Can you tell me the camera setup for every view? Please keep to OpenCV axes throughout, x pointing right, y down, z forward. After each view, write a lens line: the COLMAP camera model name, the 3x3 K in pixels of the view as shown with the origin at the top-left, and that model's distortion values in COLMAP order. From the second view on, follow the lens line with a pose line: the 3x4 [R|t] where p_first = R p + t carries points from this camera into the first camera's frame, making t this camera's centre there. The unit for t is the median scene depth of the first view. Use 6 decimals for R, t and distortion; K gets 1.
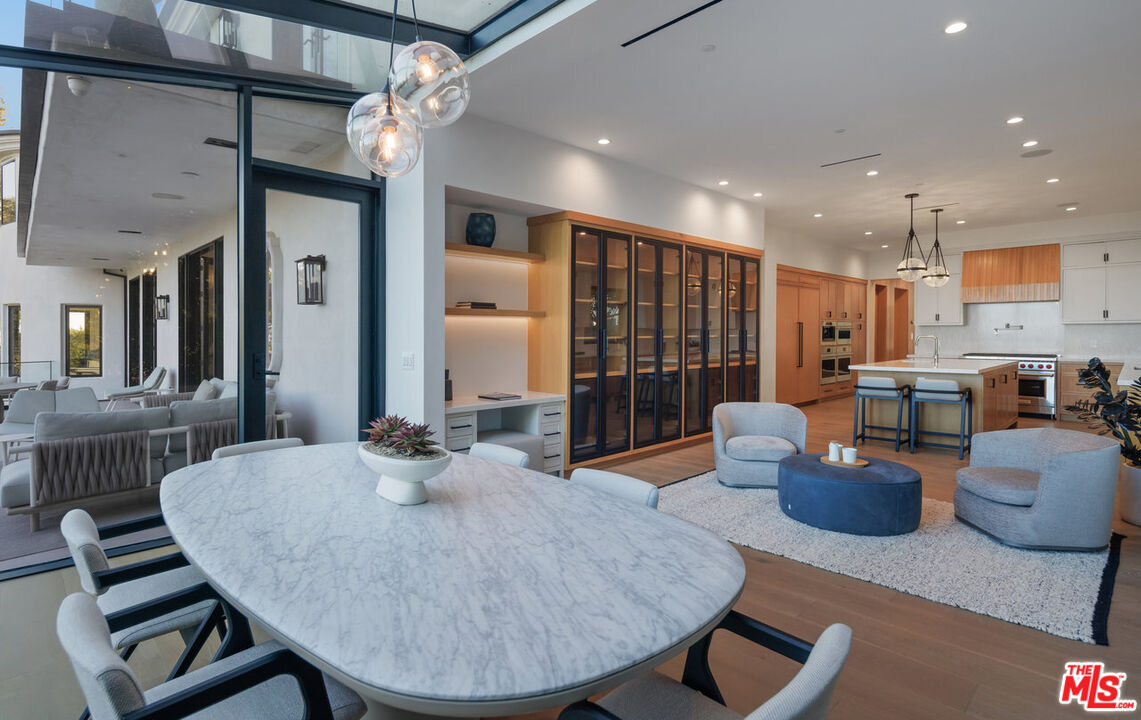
lens RADIAL K [[570.5, 0, 570.2], [0, 570.5, 329.9], [0, 0, 1]] dist [0.012428, -0.000262]
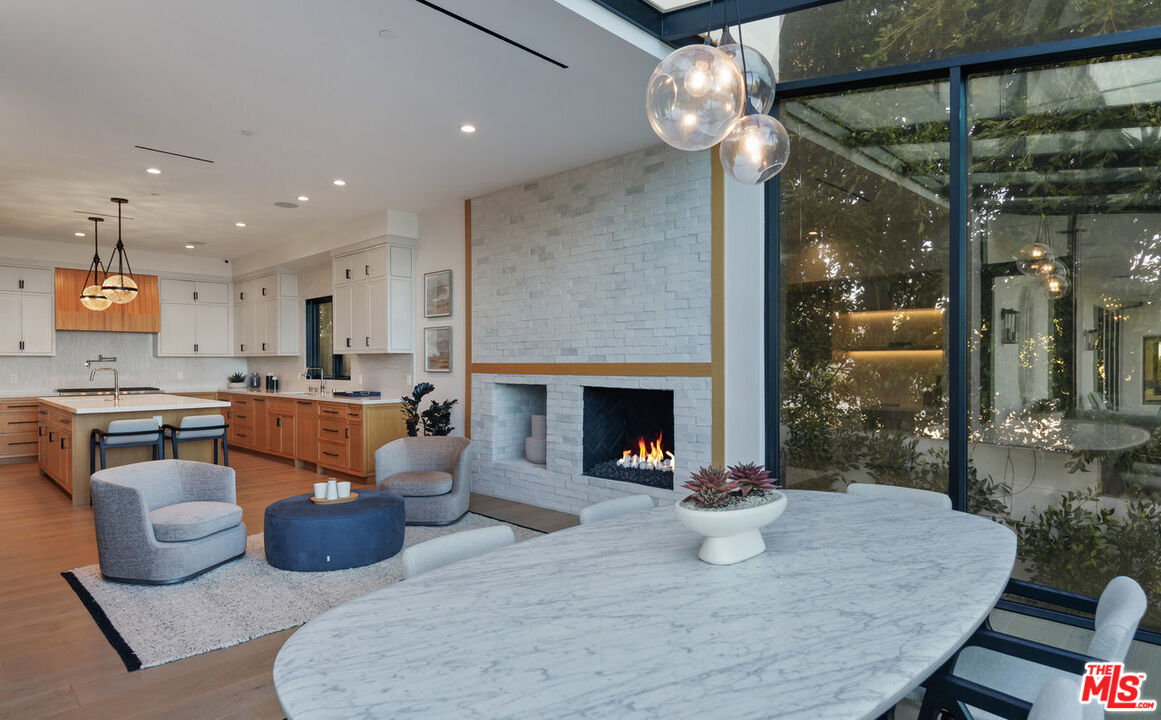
lens RADIAL K [[641.3, 0, 580.5], [0, 641.3, 360.0], [0, 0, 1]] dist [-0.002716, -0.000223]
pose [[-0.027814, 0.008129, 0.999580, -1.344065], [-0.003728, 0.999959, -0.008236, 0.012023], [-0.999606, -0.003955, -0.027783, 1.357308]]
